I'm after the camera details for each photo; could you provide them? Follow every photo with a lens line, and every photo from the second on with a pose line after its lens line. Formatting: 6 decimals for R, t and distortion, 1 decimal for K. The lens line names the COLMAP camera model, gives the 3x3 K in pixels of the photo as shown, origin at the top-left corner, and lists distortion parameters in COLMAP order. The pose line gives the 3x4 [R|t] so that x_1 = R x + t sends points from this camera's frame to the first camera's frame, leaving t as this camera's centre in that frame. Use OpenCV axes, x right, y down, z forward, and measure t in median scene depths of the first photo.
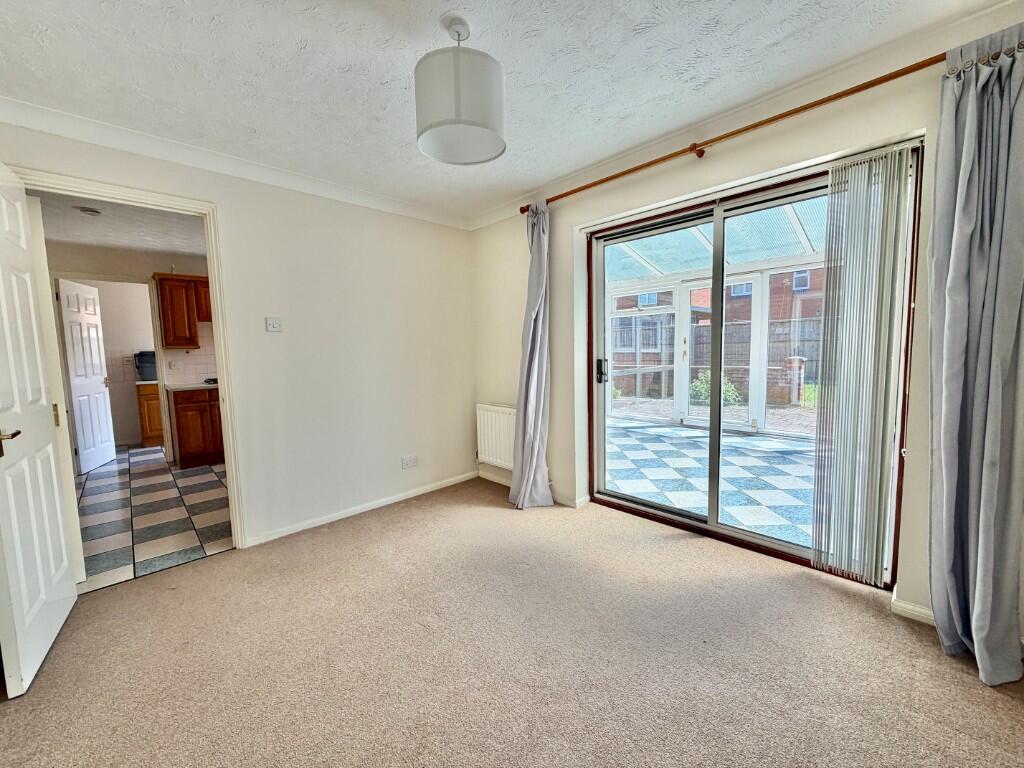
lens RADIAL K [[404.0, 0, 512.0], [0, 404.0, 384.0], [0, 0, 1]] dist [-0.000500, 0.000027]
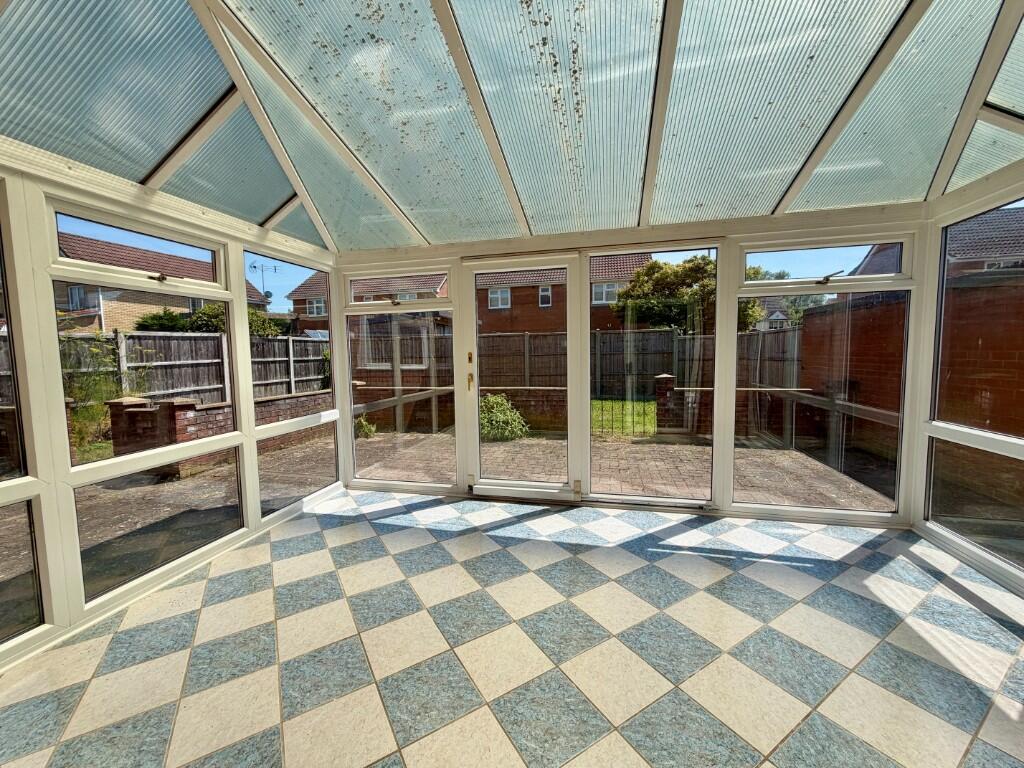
lens RADIAL K [[404.0, 0, 512.0], [0, 404.0, 384.0], [0, 0, 1]] dist [-0.000500, 0.000027]
pose [[0.841497, -0.029178, 0.539474, 0.114078], [0.042122, 0.999044, -0.011670, -0.041520], [-0.538618, 0.032544, 0.841922, 0.340860]]
